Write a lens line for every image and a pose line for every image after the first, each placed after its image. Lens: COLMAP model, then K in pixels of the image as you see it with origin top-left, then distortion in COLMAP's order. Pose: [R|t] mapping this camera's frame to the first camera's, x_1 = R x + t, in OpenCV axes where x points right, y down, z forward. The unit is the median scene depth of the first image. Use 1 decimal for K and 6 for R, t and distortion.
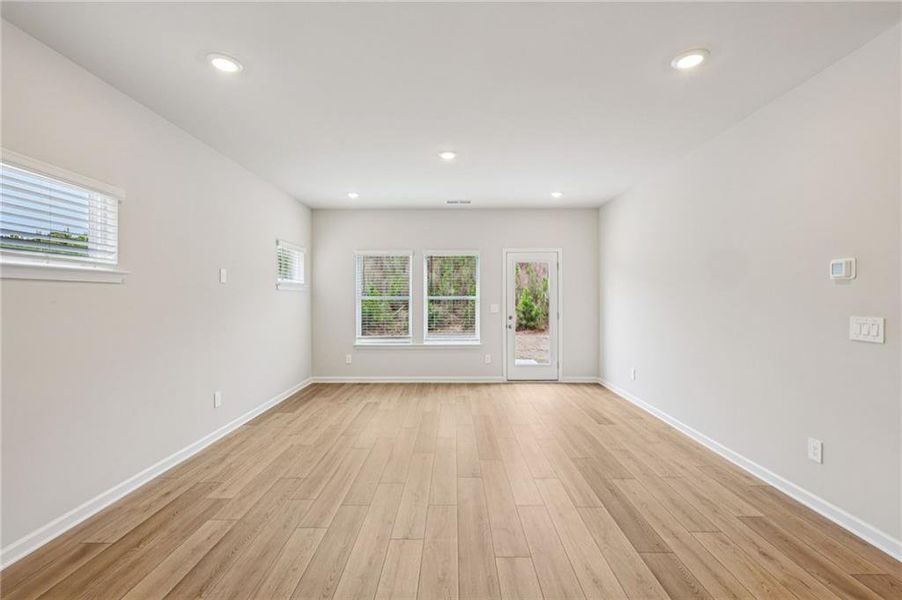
lens RADIAL K [[387.0, 0, 447.0], [0, 387.0, 296.7], [0, 0, 1]] dist [0.007179, 0.000300]
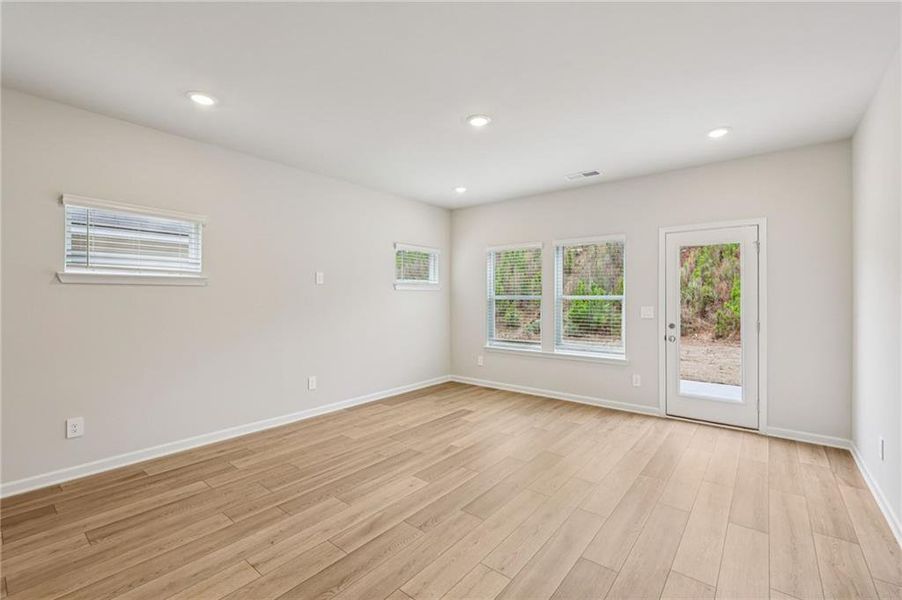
lens RADIAL K [[387.0, 0, 451.6], [0, 387.0, 297.7], [0, 0, 1]] dist [0.007179, 0.000300]
pose [[0.786761, 0.002257, -0.617254, 0.296303], [-0.000028, 0.999993, 0.003621, 0.000517], [0.617258, -0.002832, 0.786756, 0.212097]]
